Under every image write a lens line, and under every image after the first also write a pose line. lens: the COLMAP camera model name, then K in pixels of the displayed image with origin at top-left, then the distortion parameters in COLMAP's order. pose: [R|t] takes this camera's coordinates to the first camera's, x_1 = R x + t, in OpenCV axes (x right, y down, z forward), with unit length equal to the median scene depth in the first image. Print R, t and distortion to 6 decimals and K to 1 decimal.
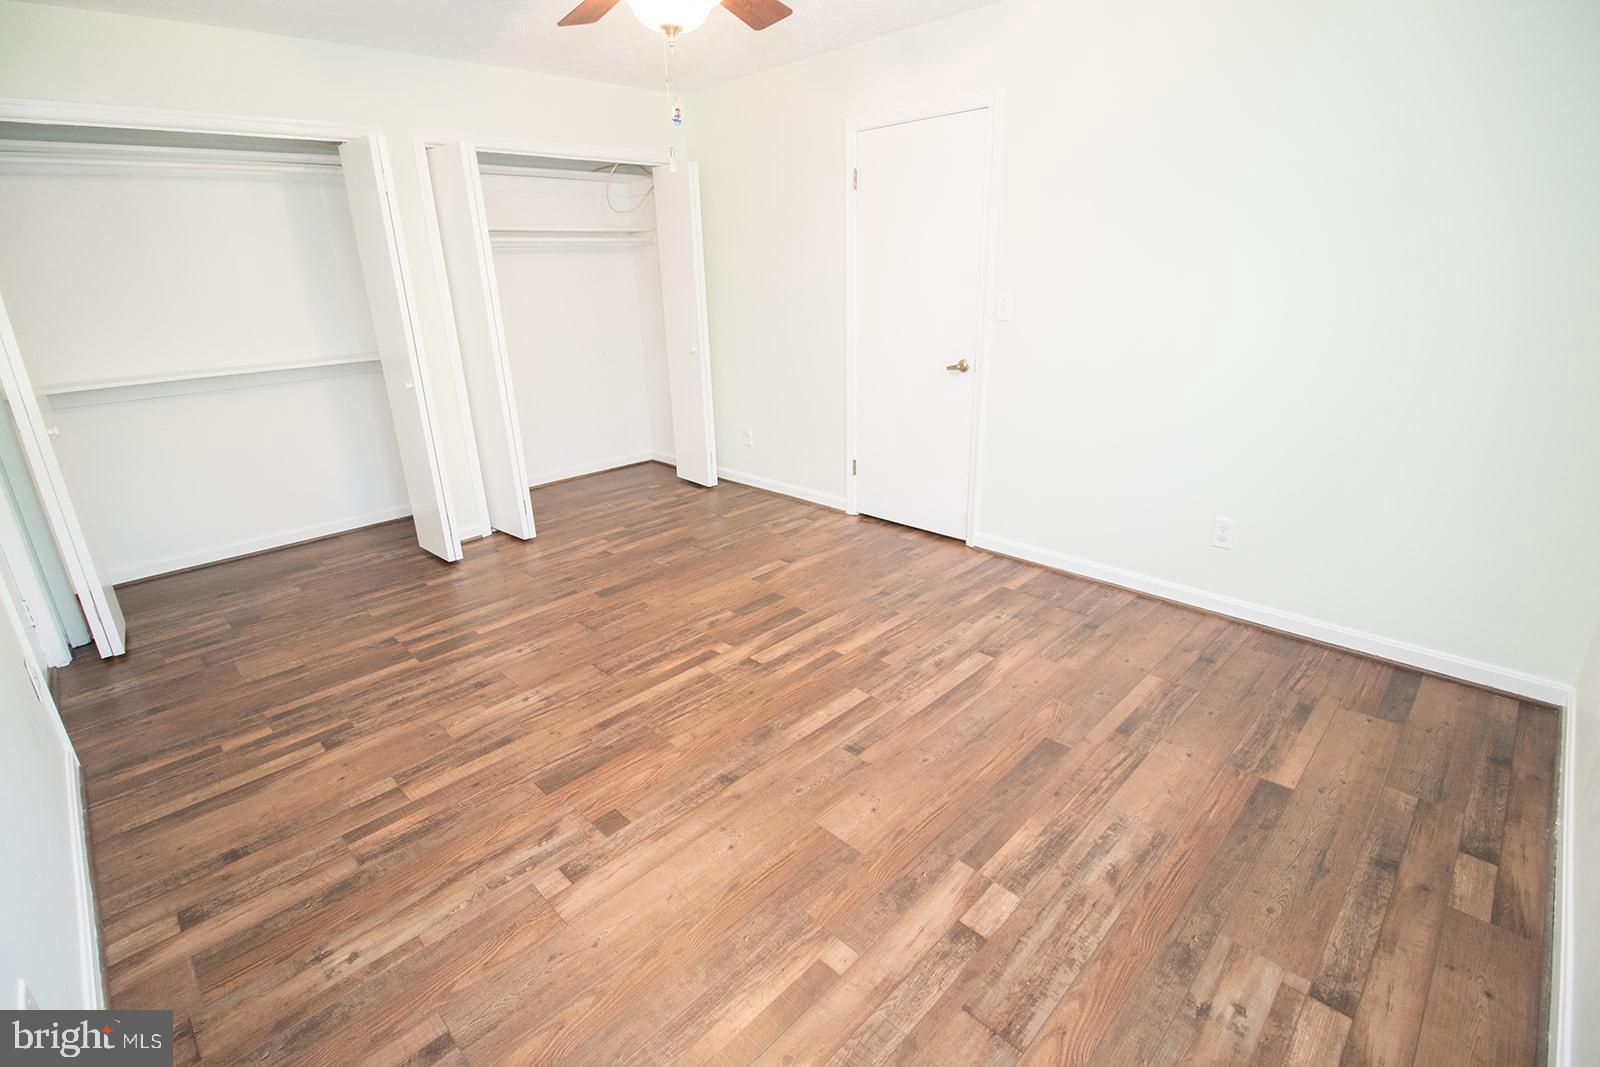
lens RADIAL K [[735.0, 0, 797.8], [0, 735.0, 527.0], [0, 0, 1]] dist [-0.001198, -0.011678]
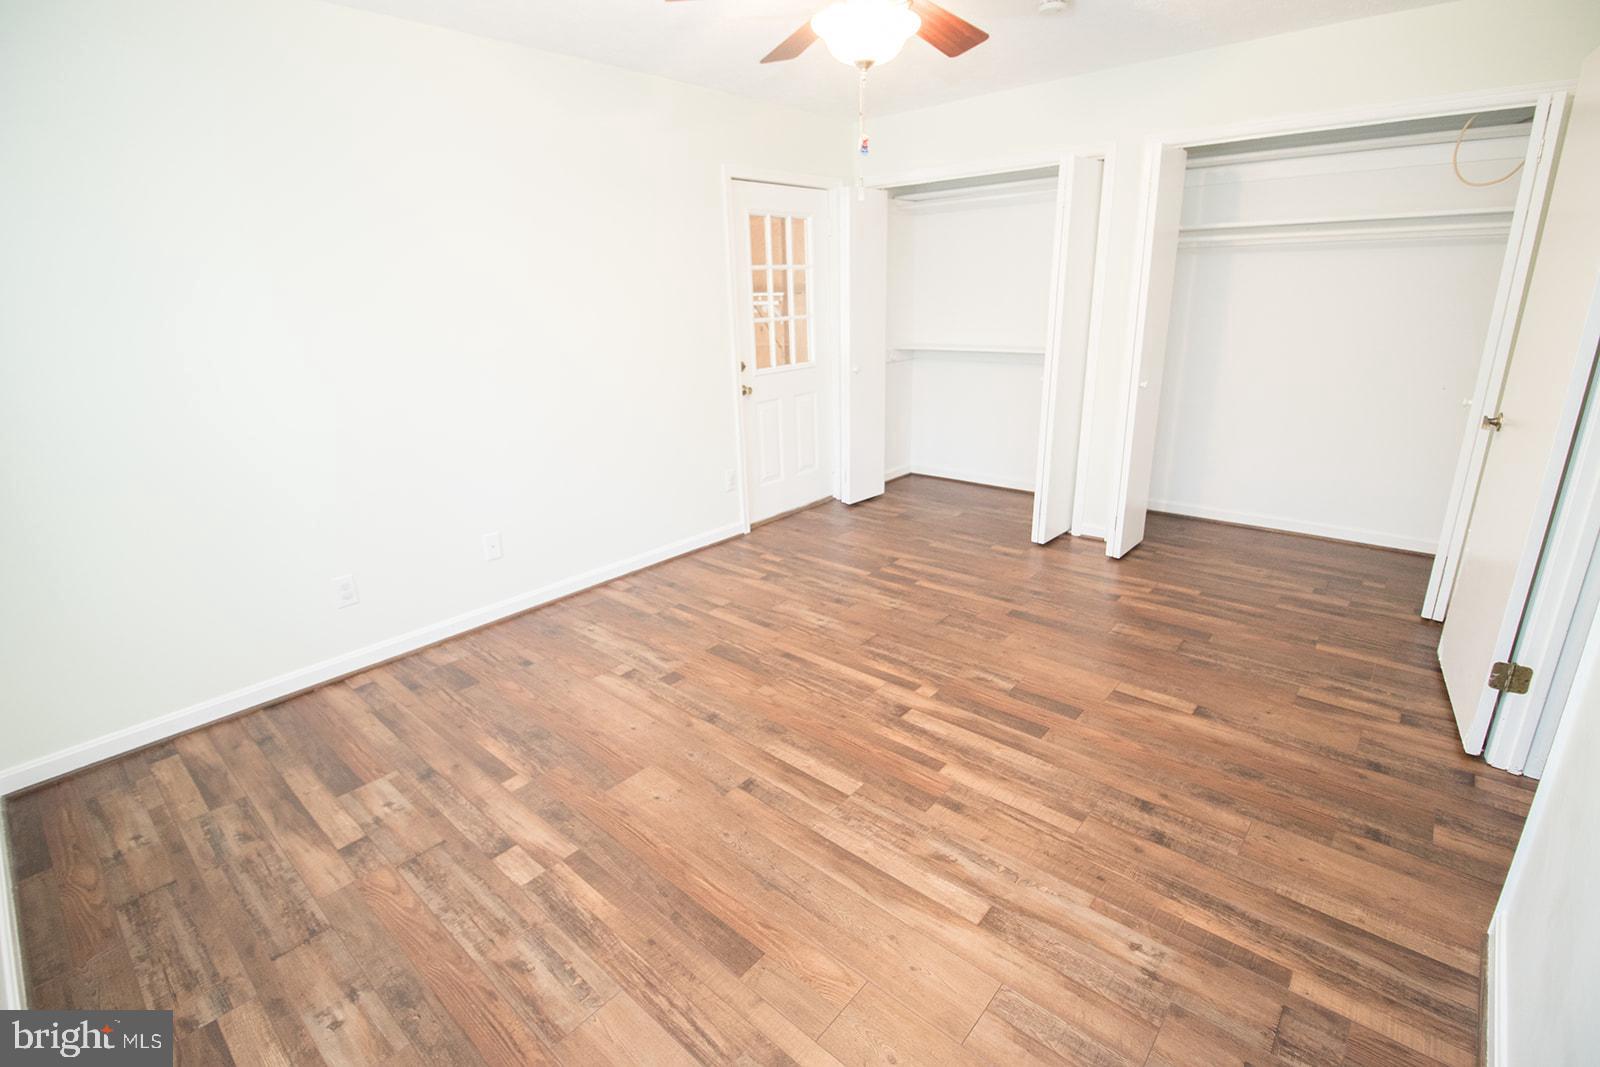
lens RADIAL K [[735.0, 0, 801.8], [0, 735.0, 527.0], [0, 0, 1]] dist [-0.001198, -0.011678]
pose [[0.067276, 0.333308, -0.940415, 0.816973], [-0.304585, 0.904417, 0.298760, -0.300199], [0.950106, 0.266337, 0.162366, 0.743131]]
